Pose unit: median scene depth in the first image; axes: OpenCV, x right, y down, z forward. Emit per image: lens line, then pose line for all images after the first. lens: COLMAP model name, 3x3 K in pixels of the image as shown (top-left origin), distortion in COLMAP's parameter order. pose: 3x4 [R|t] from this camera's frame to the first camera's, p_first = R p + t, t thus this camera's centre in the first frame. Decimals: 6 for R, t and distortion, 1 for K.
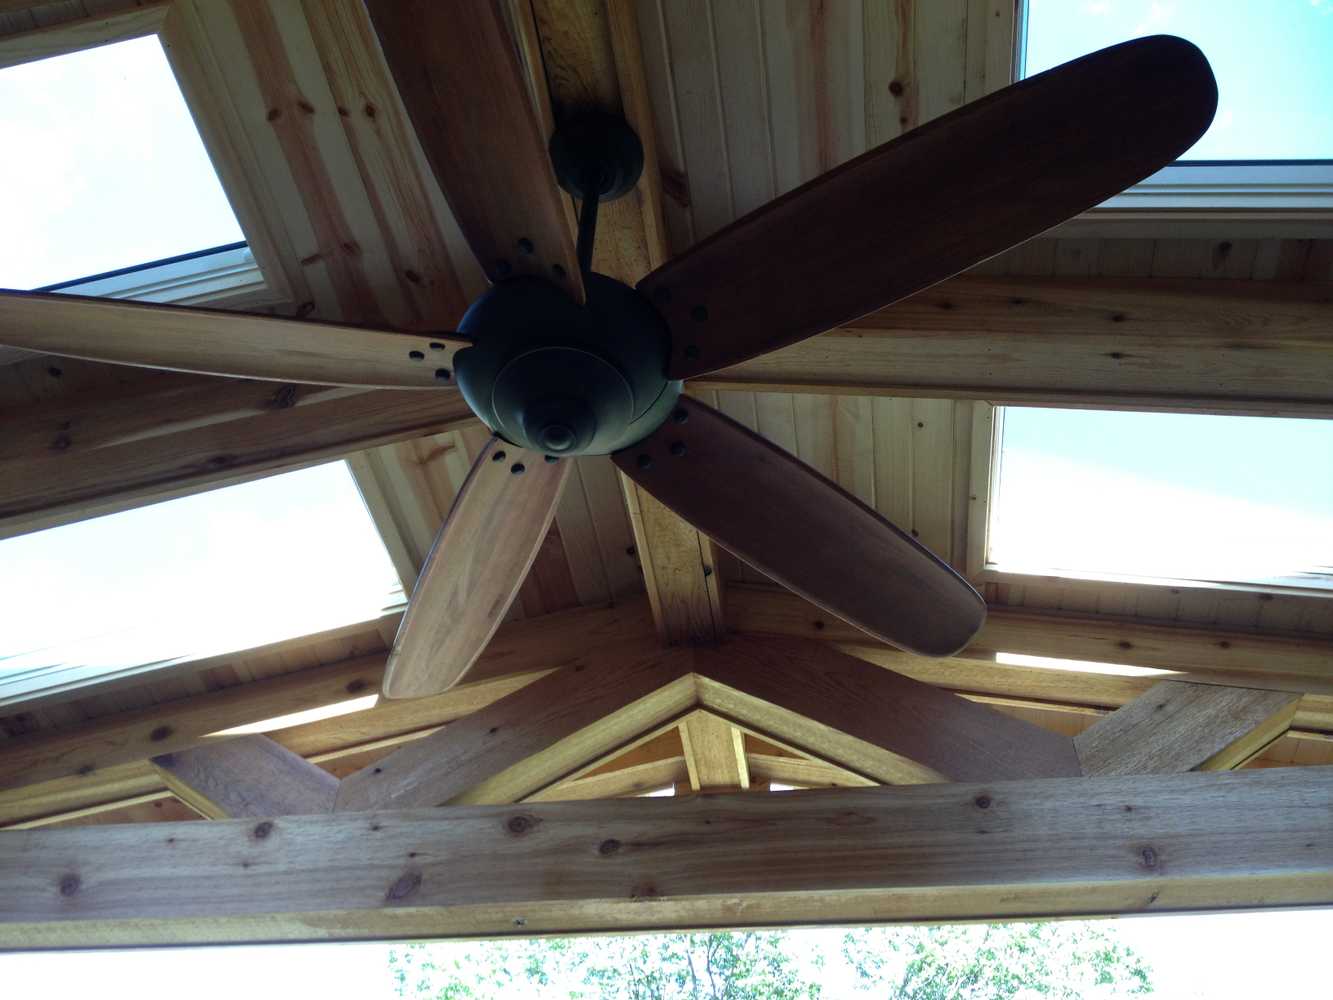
lens RADIAL K [[1245.8, 0, 651.2], [0, 1245.8, 492.1], [0, 0, 1]] dist [0.120363, -0.251817]
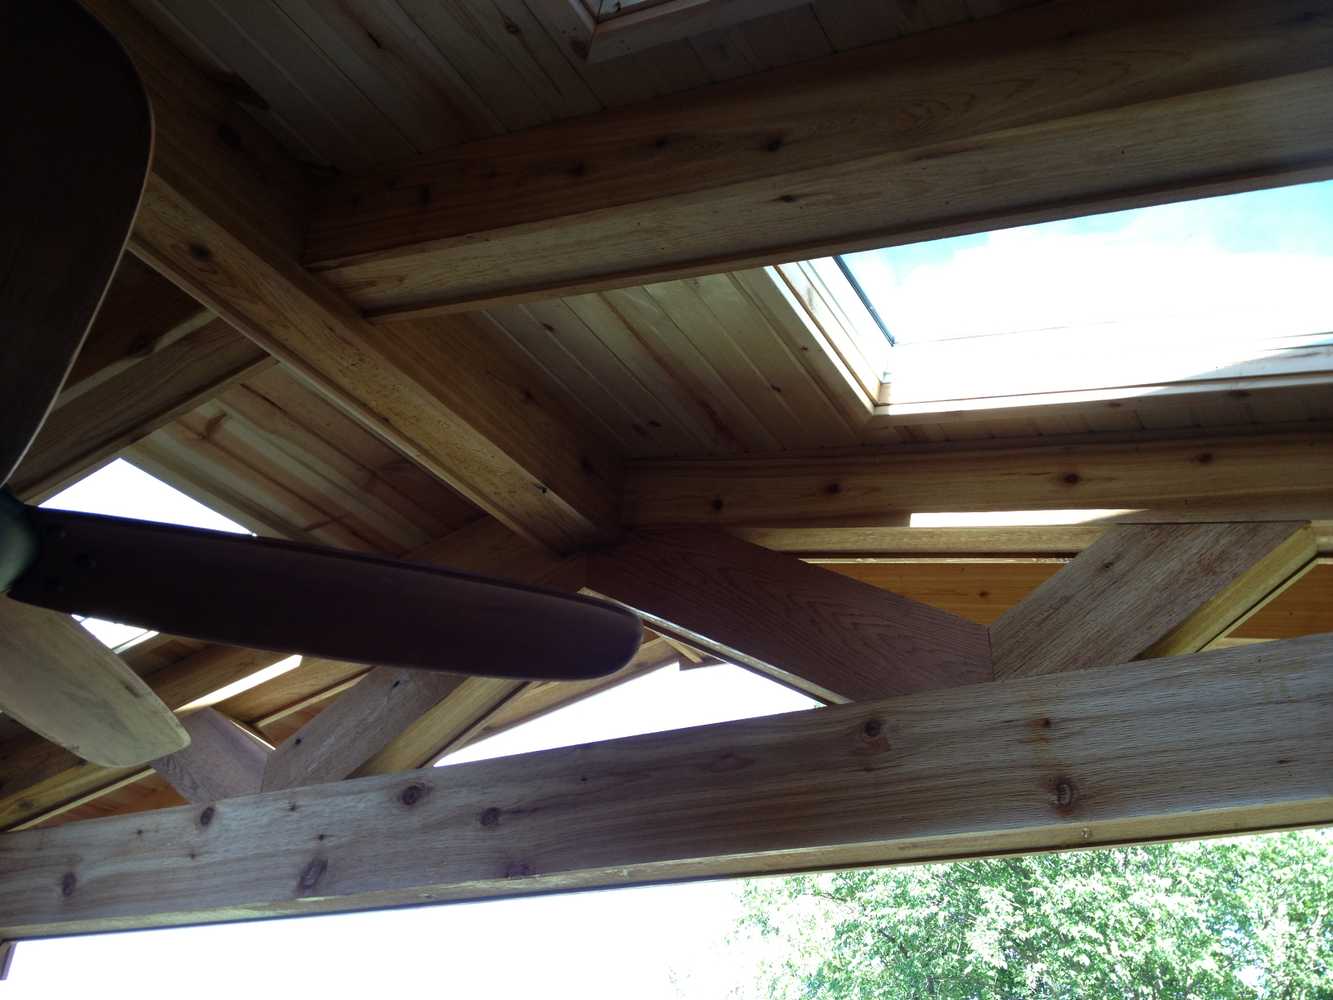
lens RADIAL K [[1258.9, 0, 662.9], [0, 1258.9, 484.9], [0, 0, 1]] dist [0.129447, -0.300302]
pose [[0.928841, -0.181884, -0.322759, 0.409693], [0.260266, 0.940353, 0.219082, -0.107235], [0.263660, -0.287495, 0.920777, 0.253188]]
